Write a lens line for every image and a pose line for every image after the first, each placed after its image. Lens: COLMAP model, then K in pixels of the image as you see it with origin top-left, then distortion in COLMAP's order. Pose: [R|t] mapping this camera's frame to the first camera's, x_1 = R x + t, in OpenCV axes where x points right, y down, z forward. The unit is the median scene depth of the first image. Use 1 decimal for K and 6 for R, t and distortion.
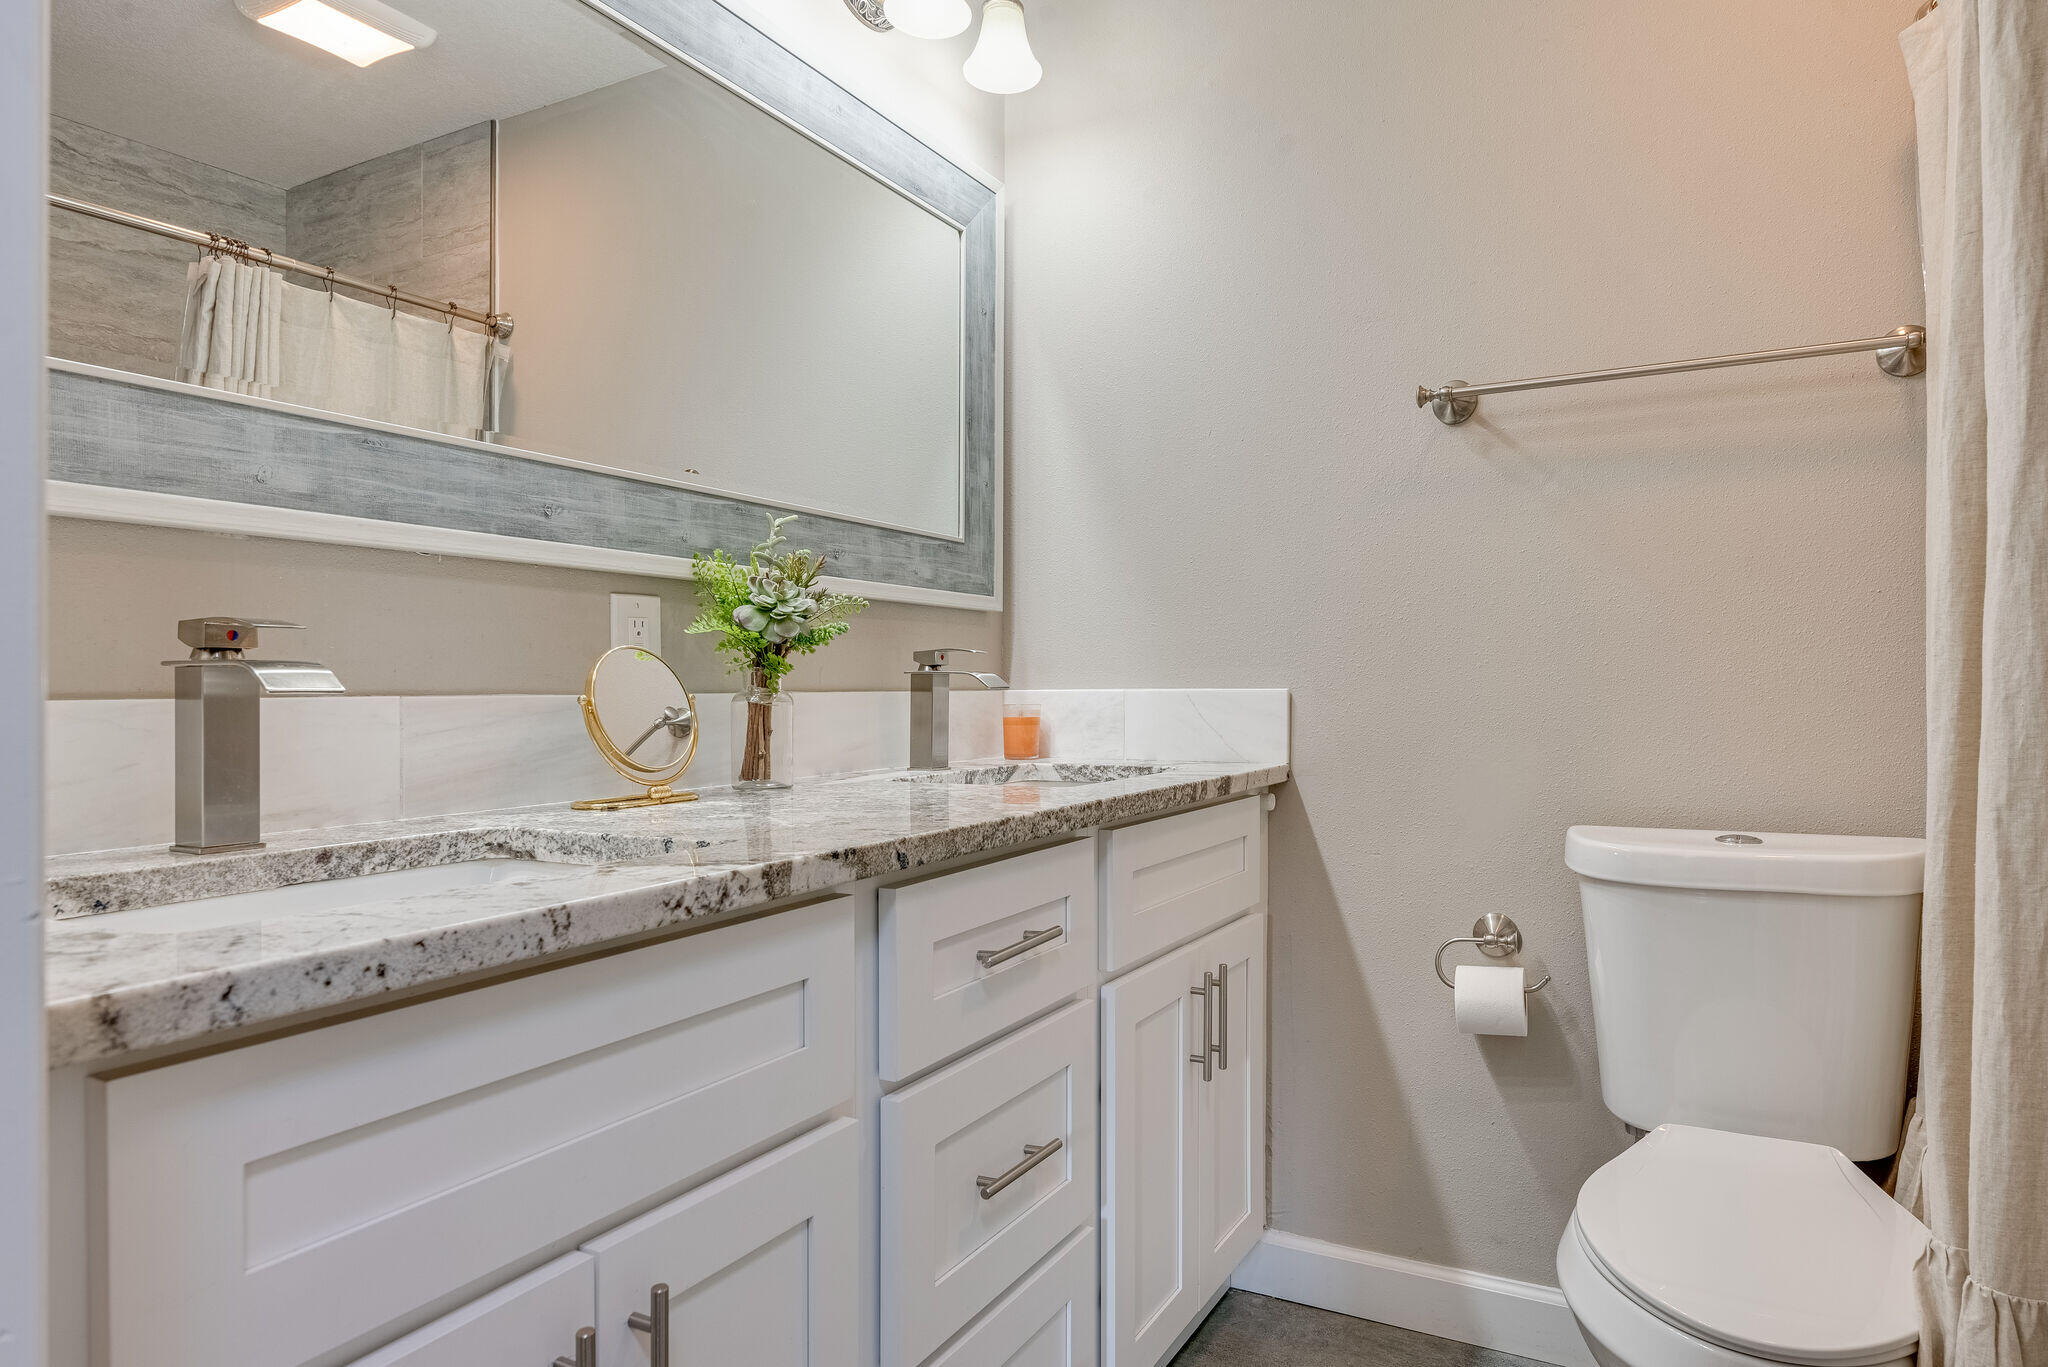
lens RADIAL K [[1247.5, 0, 1024.2], [0, 1247.5, 705.4], [0, 0, 1]] dist [0.001266, -0.003356]
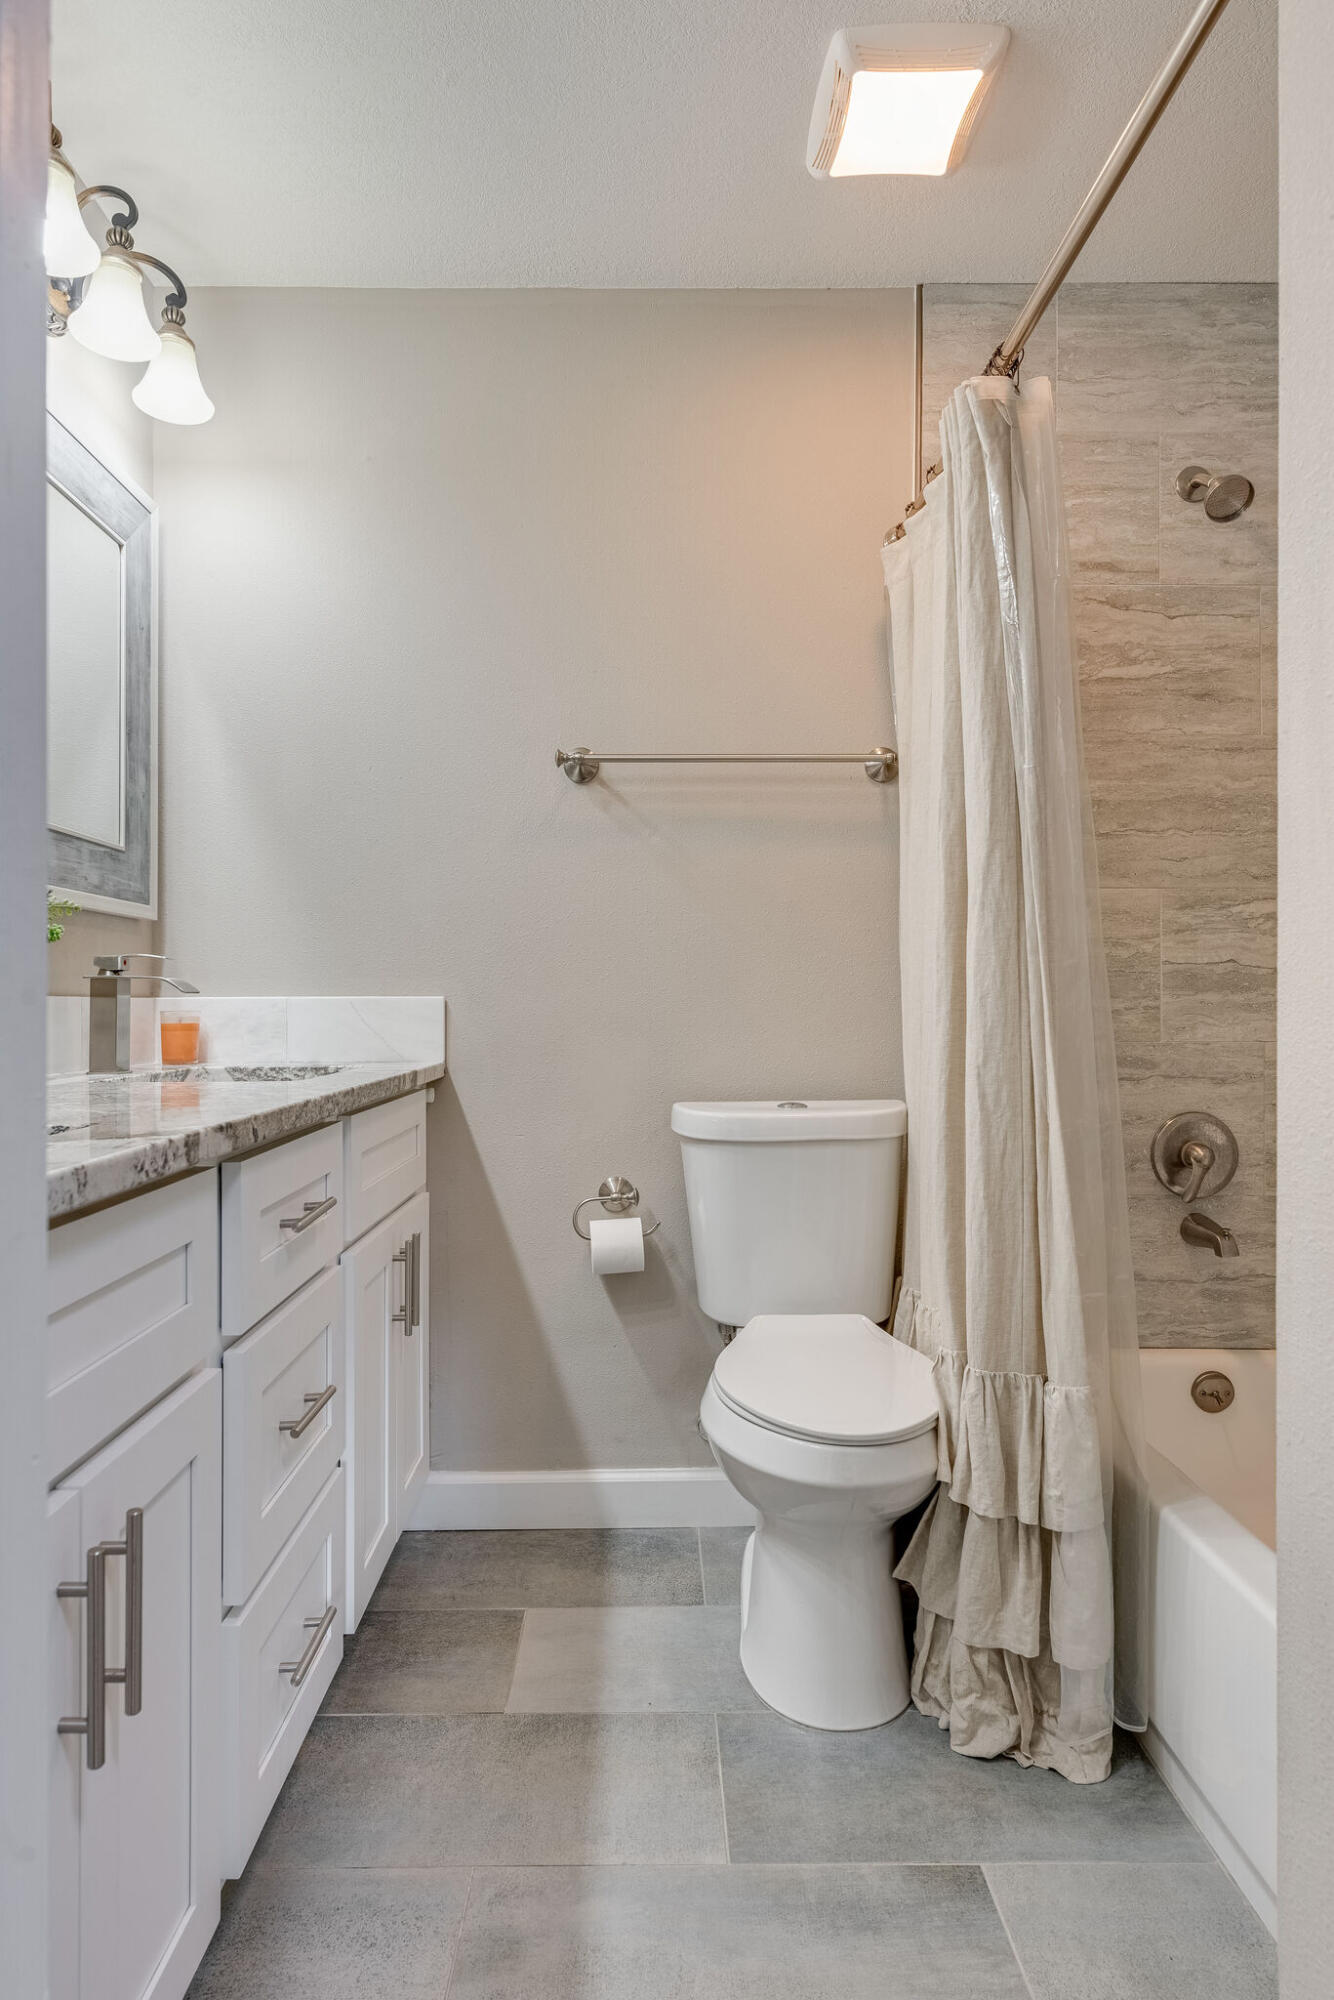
lens RADIAL K [[1202.0, 0, 667.0], [0, 1202.0, 1000.0], [0, 0, 1]] dist [-0.001426, -0.001099]
pose [[0.869273, 0.006215, 0.494293, -0.177183], [0.004339, 0.999787, -0.020201, 0.014535], [-0.494313, 0.019705, 0.869061, -0.075642]]
